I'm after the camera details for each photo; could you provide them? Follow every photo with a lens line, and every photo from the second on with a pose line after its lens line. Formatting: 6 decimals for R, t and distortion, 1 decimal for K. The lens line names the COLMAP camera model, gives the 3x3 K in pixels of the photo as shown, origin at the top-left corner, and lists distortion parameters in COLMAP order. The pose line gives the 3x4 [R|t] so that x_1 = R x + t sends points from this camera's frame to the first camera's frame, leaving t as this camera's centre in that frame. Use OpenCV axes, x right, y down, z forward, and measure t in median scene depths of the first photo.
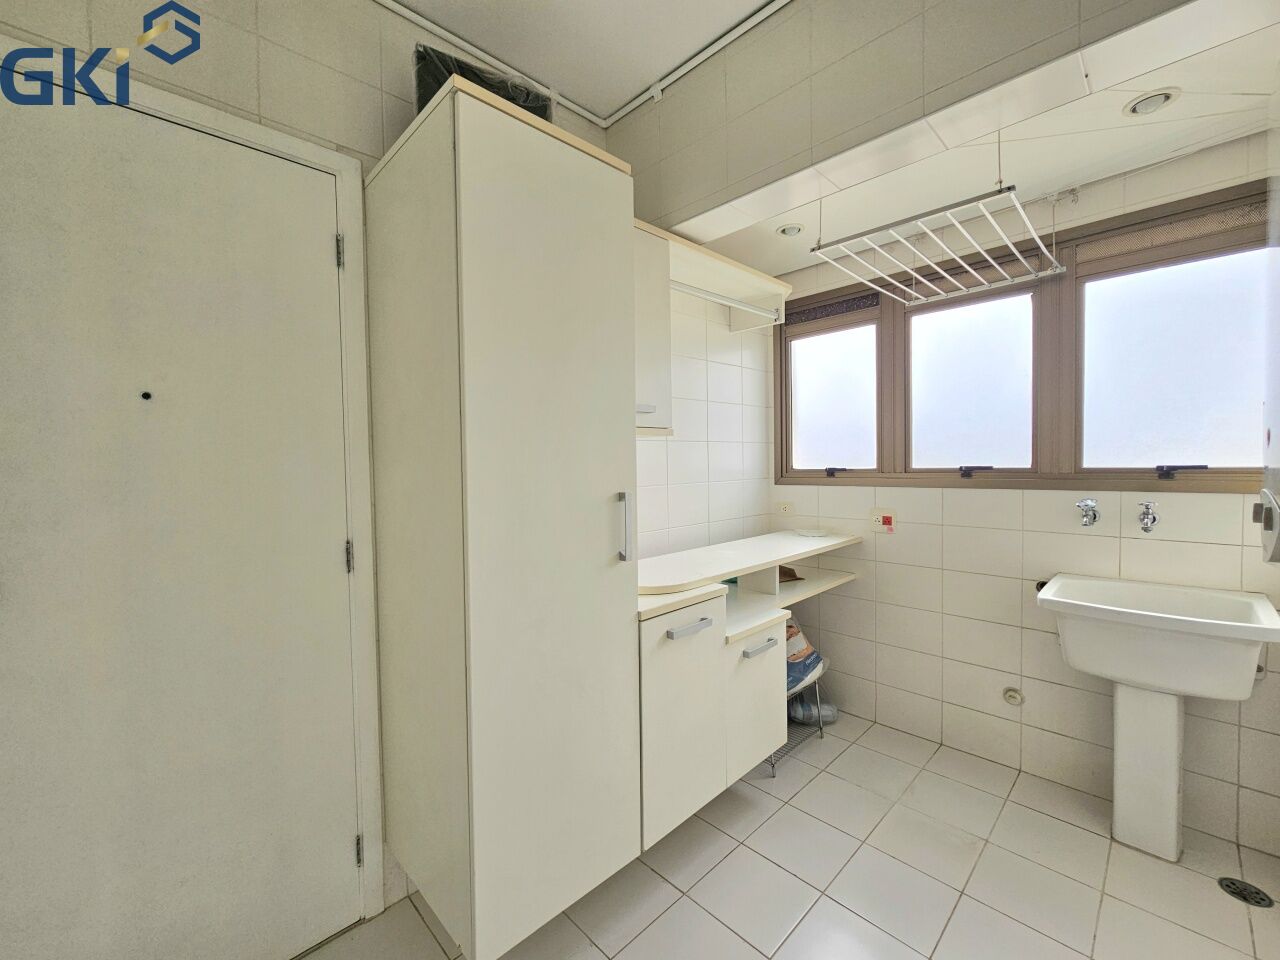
lens RADIAL K [[526.7, 0, 642.2], [0, 526.7, 473.2], [0, 0, 1]] dist [-0.001879, 0.001778]
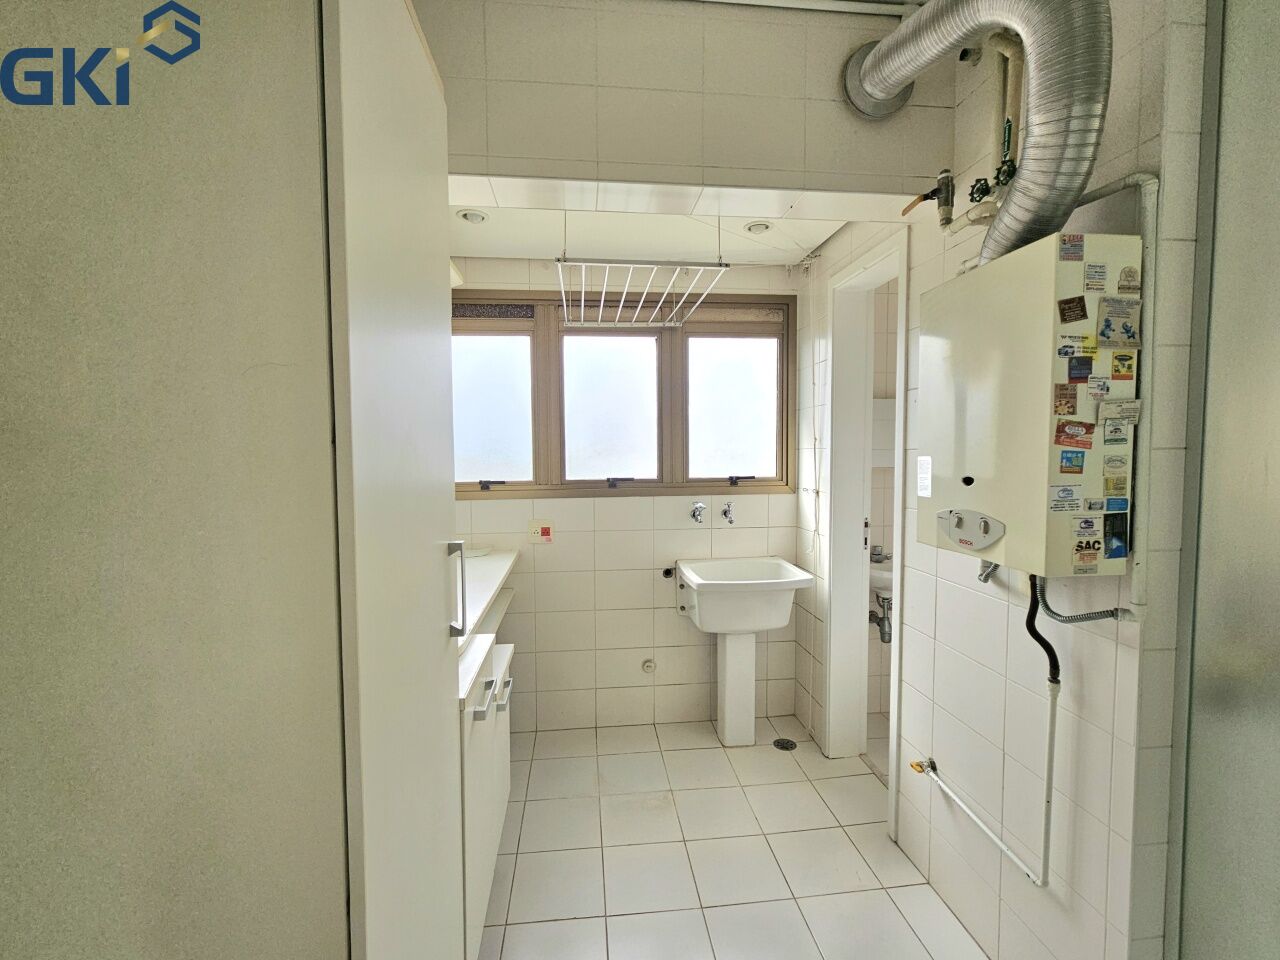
lens RADIAL K [[588.9, 0, 640.2], [0, 588.9, 491.4], [0, 0, 1]] dist [-0.001835, -0.000087]
pose [[0.629016, -0.021786, 0.777087, -0.372099], [0.017135, 0.999753, 0.014159, -0.000548], [-0.777204, 0.004409, 0.629233, 0.165462]]
